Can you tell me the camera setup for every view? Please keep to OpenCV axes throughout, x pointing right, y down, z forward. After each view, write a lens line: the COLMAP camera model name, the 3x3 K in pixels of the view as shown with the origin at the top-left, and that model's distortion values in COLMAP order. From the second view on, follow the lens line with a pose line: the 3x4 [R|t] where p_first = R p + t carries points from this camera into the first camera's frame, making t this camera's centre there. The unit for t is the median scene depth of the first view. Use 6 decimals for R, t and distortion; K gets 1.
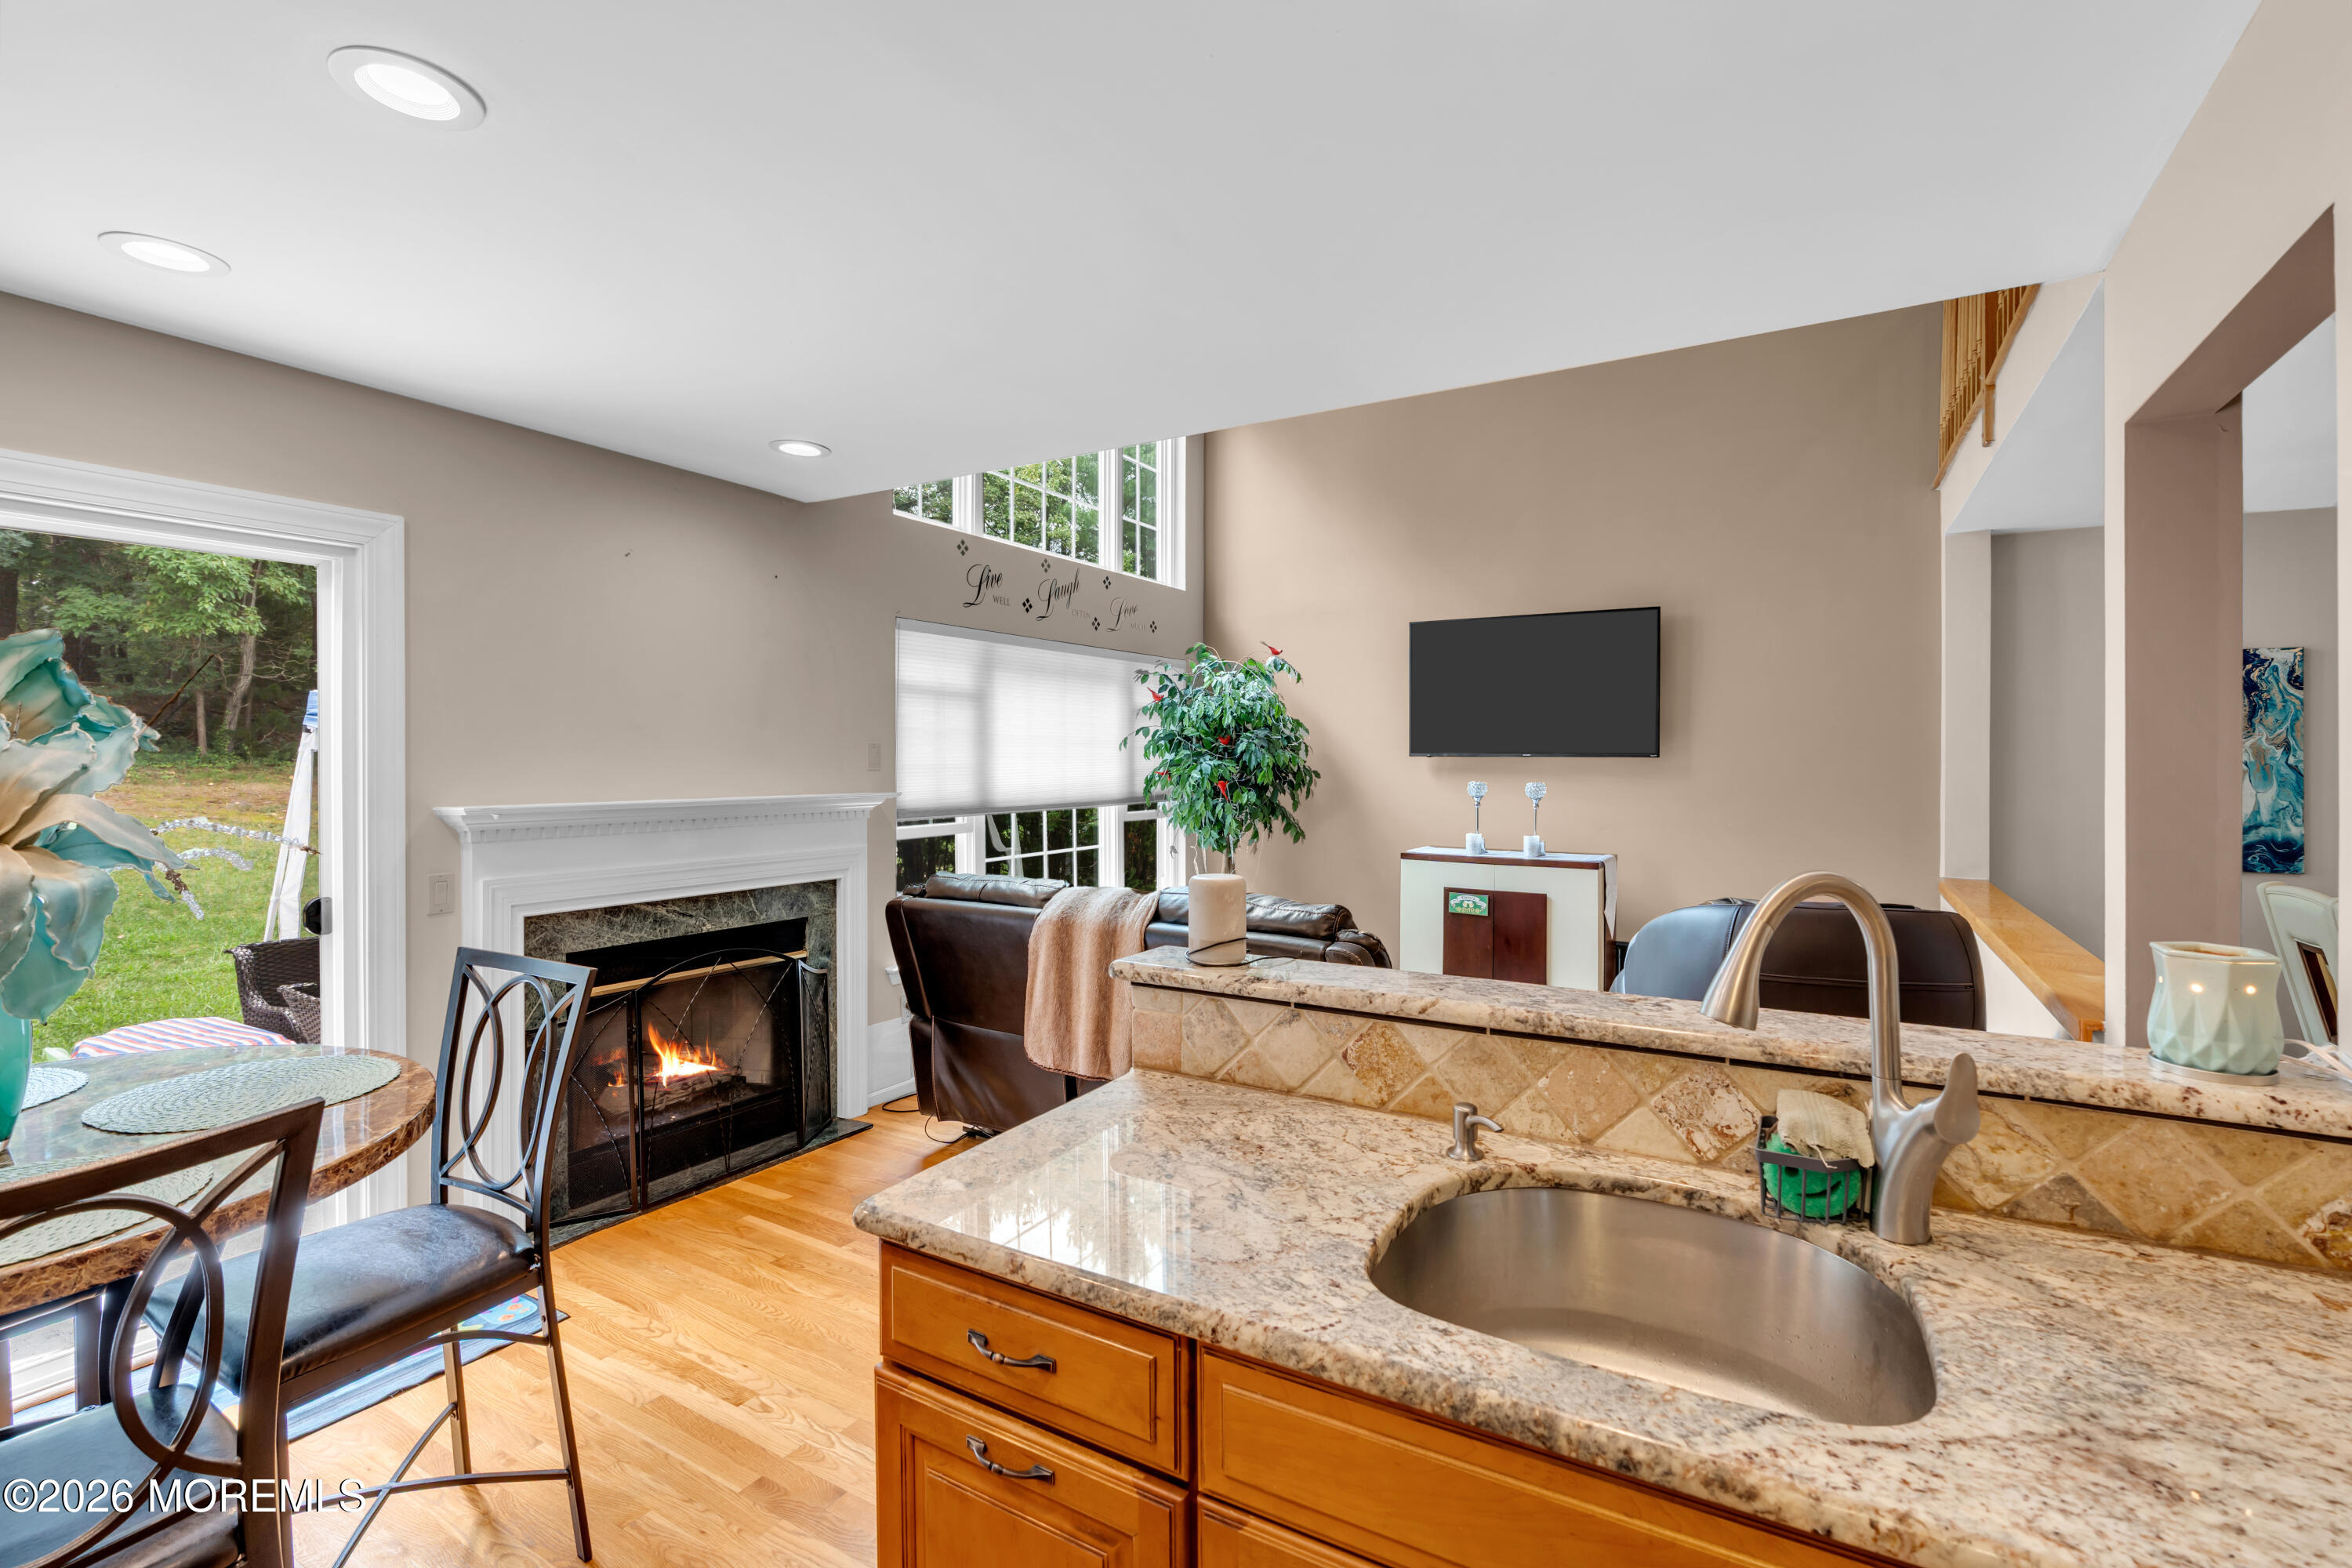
lens RADIAL K [[1054.2, 0, 1185.8], [0, 1054.2, 765.5], [0, 0, 1]] dist [-0.009961, 0.003639]
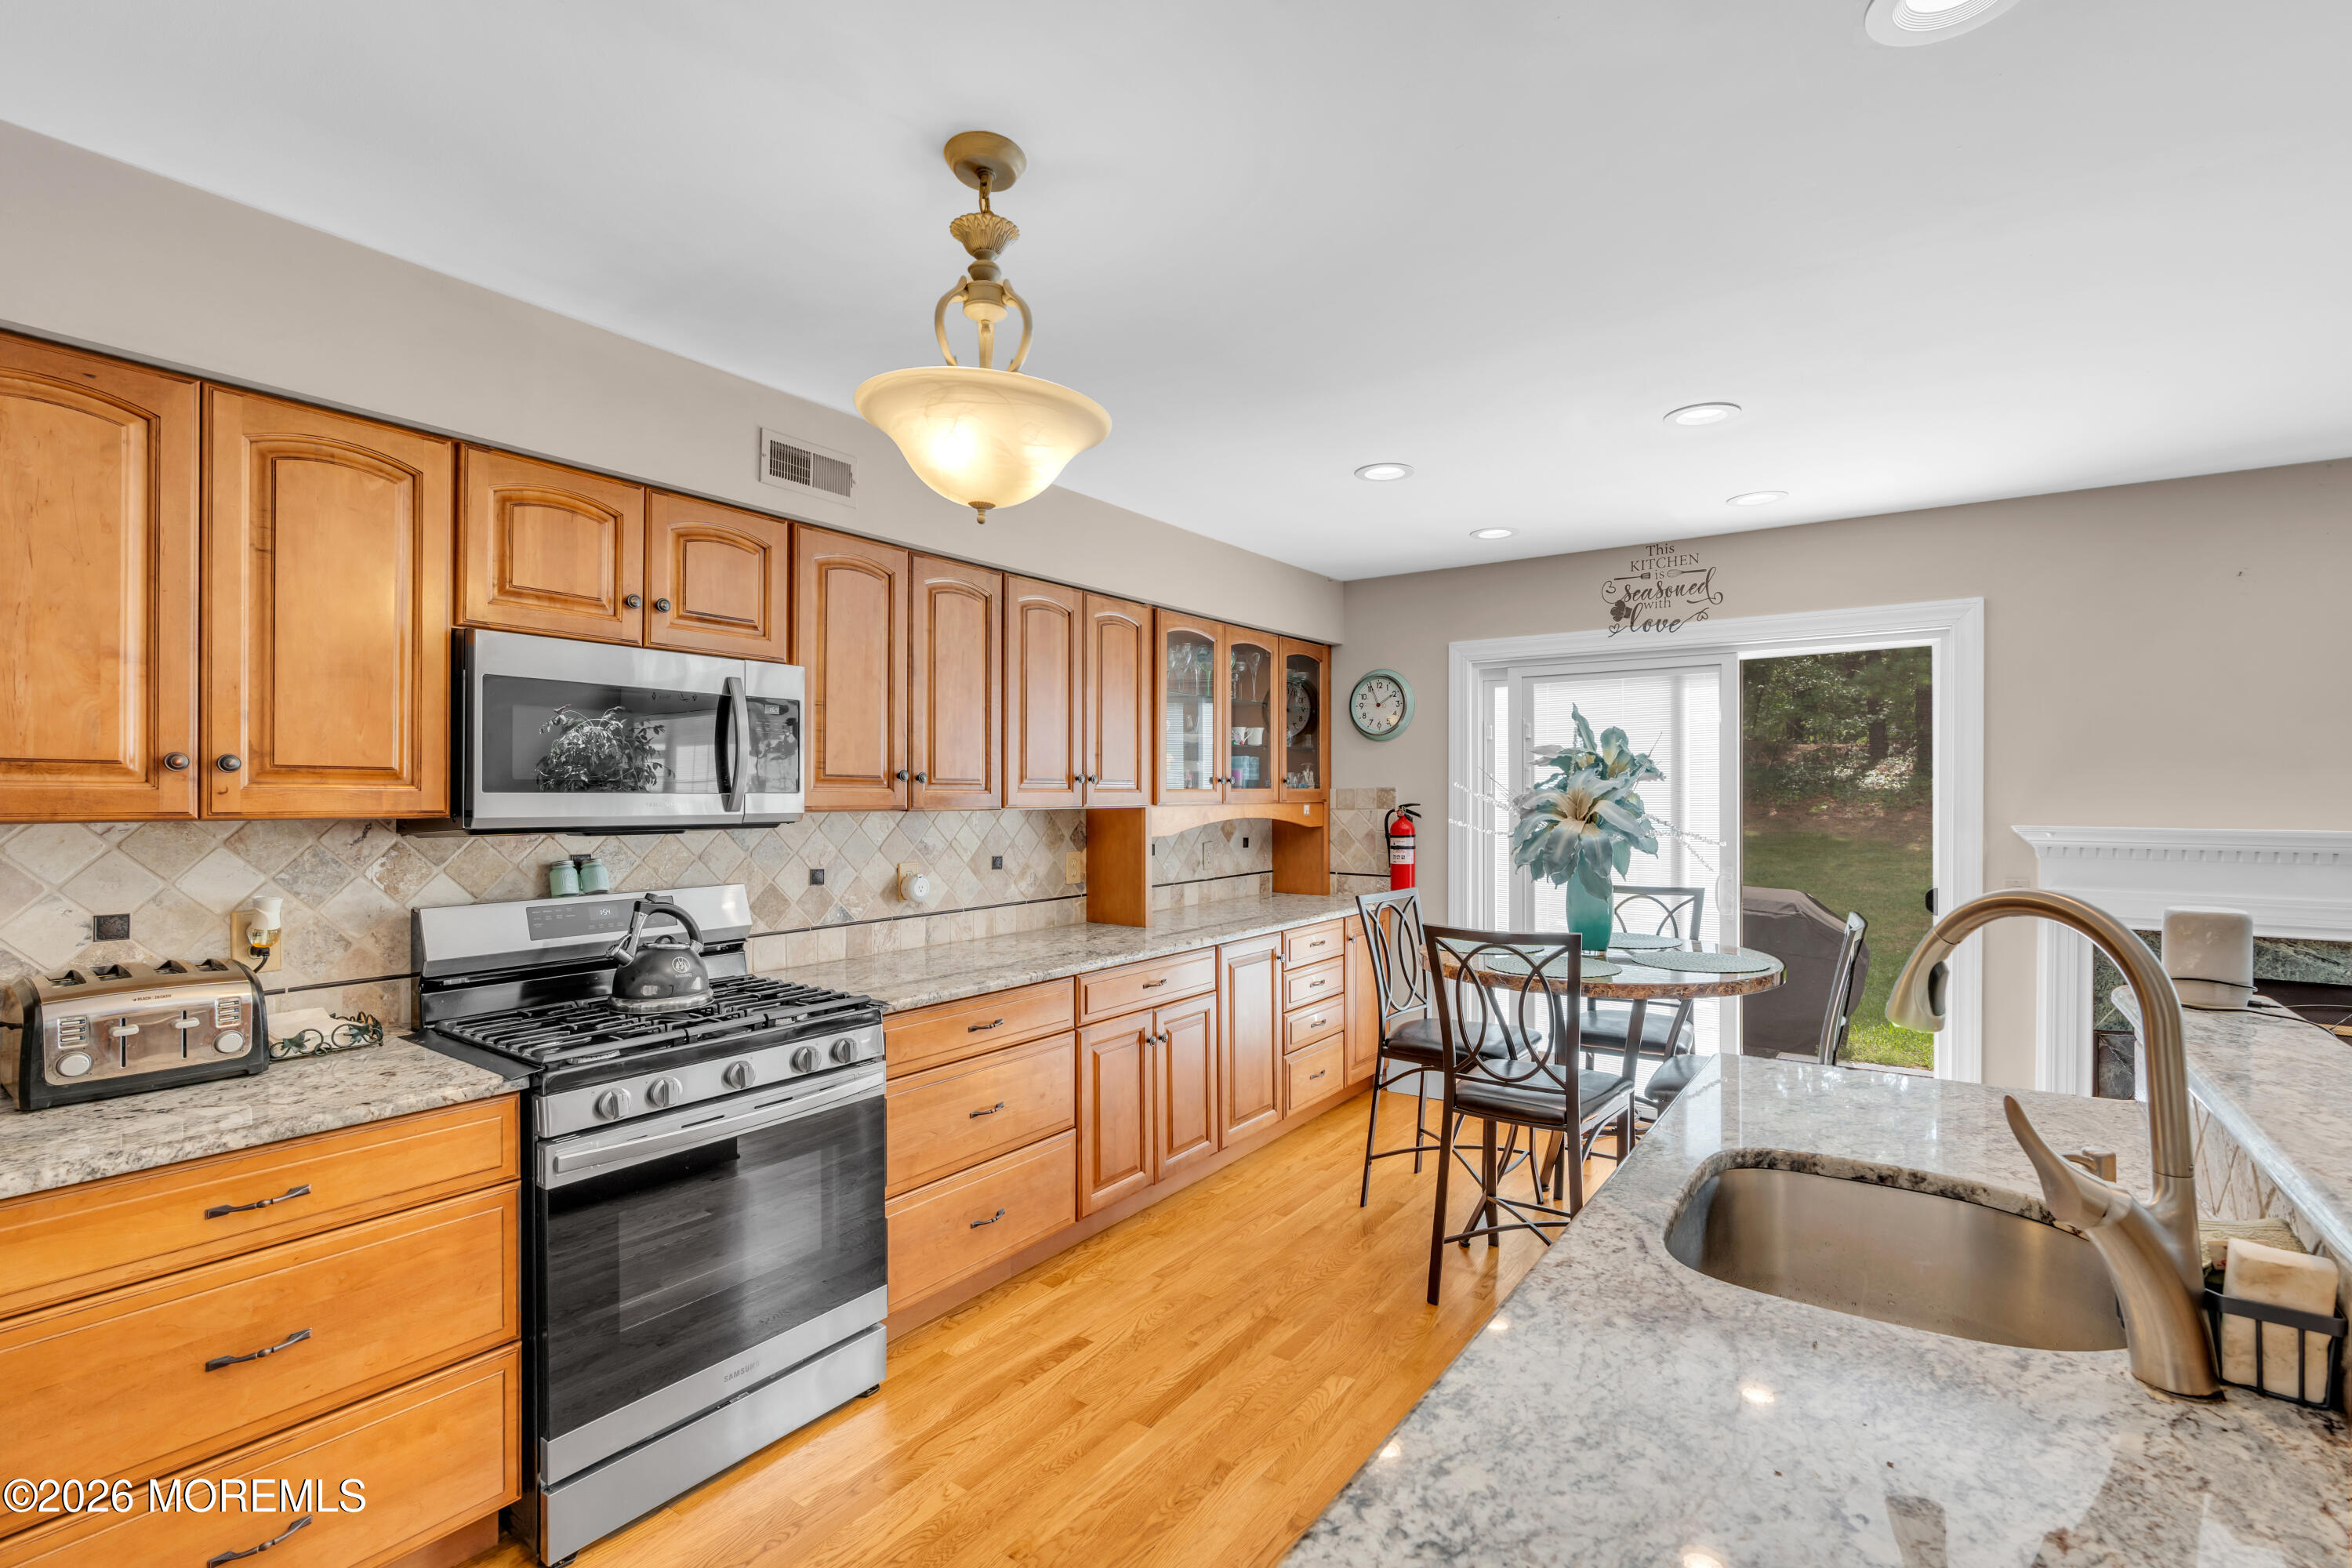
lens RADIAL K [[1054.2, 0, 1184.7], [0, 1054.2, 795.3], [0, 0, 1]] dist [-0.009961, 0.003639]
pose [[-0.087607, 0.001042, -0.996155, 0.423777], [-0.007913, 0.999967, 0.001742, 0.007094], [0.996124, 0.008035, -0.087596, 0.098370]]
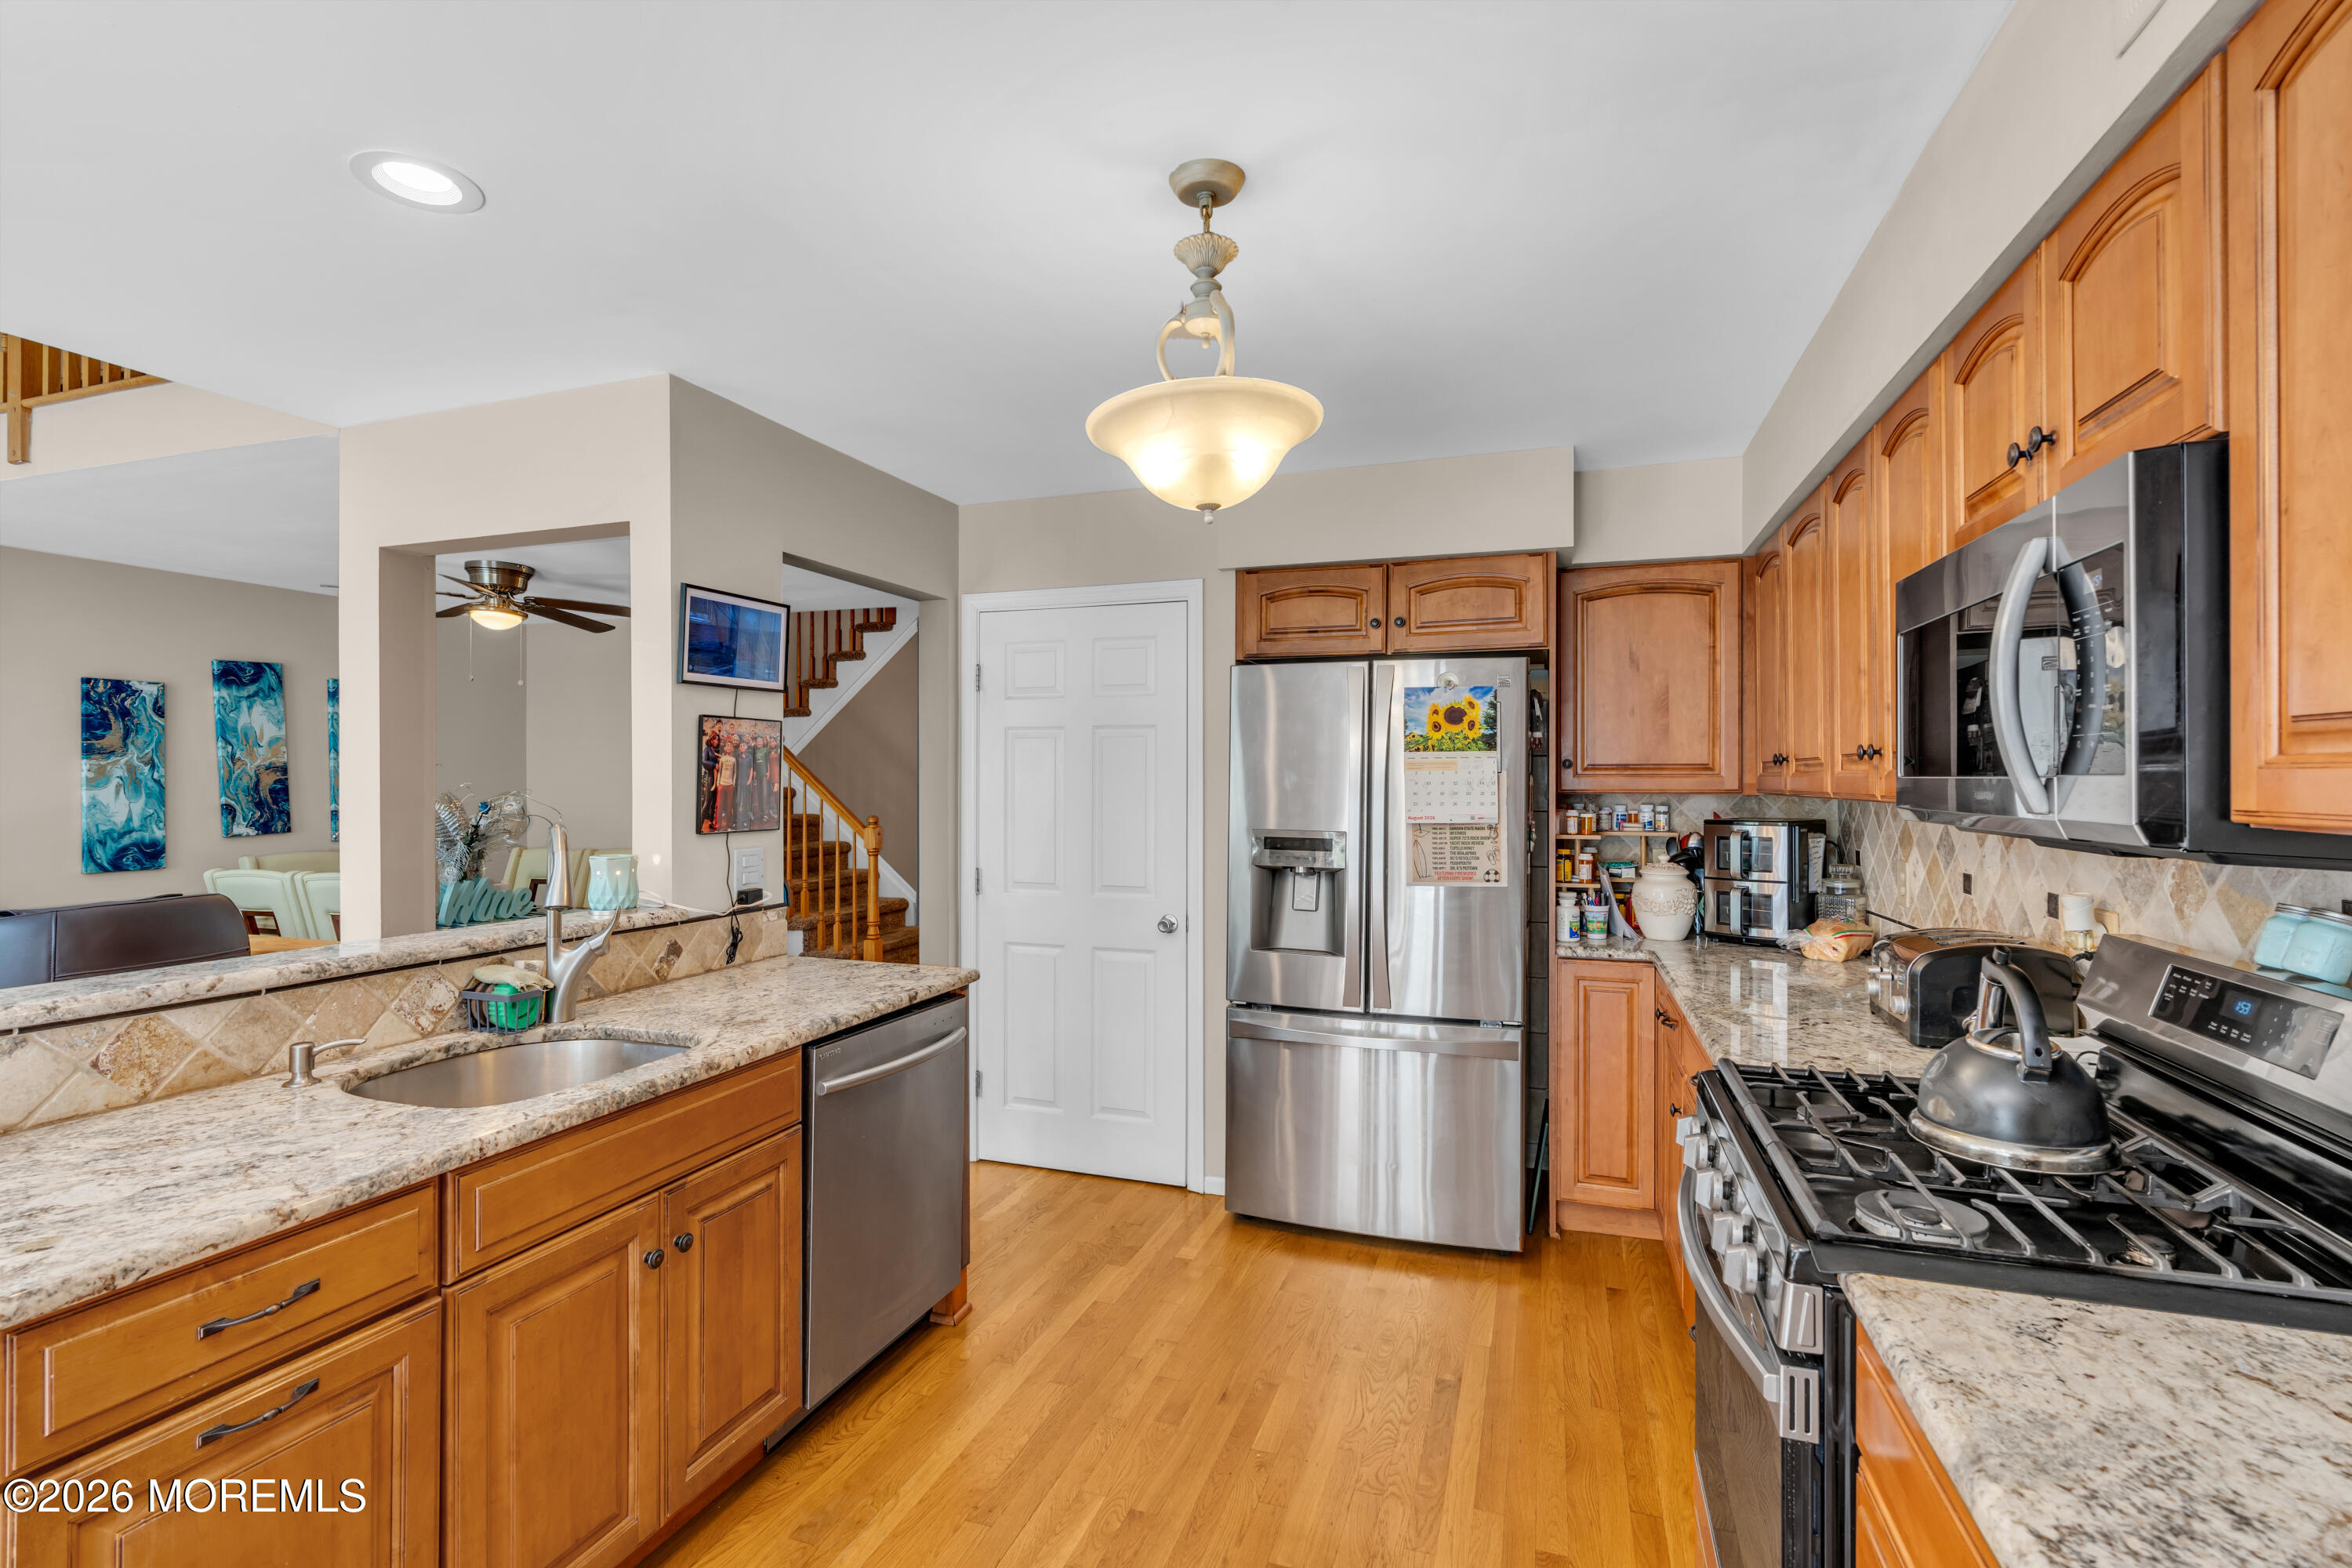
lens RADIAL K [[1054.2, 0, 1211.0], [0, 1054.2, 779.9], [0, 0, 1]] dist [-0.009961, 0.003639]
pose [[-0.224936, 0.000688, 0.974373, -0.396304], [0.007541, 0.999971, 0.001035, 0.008080], [-0.974344, 0.007580, -0.224935, 0.083318]]
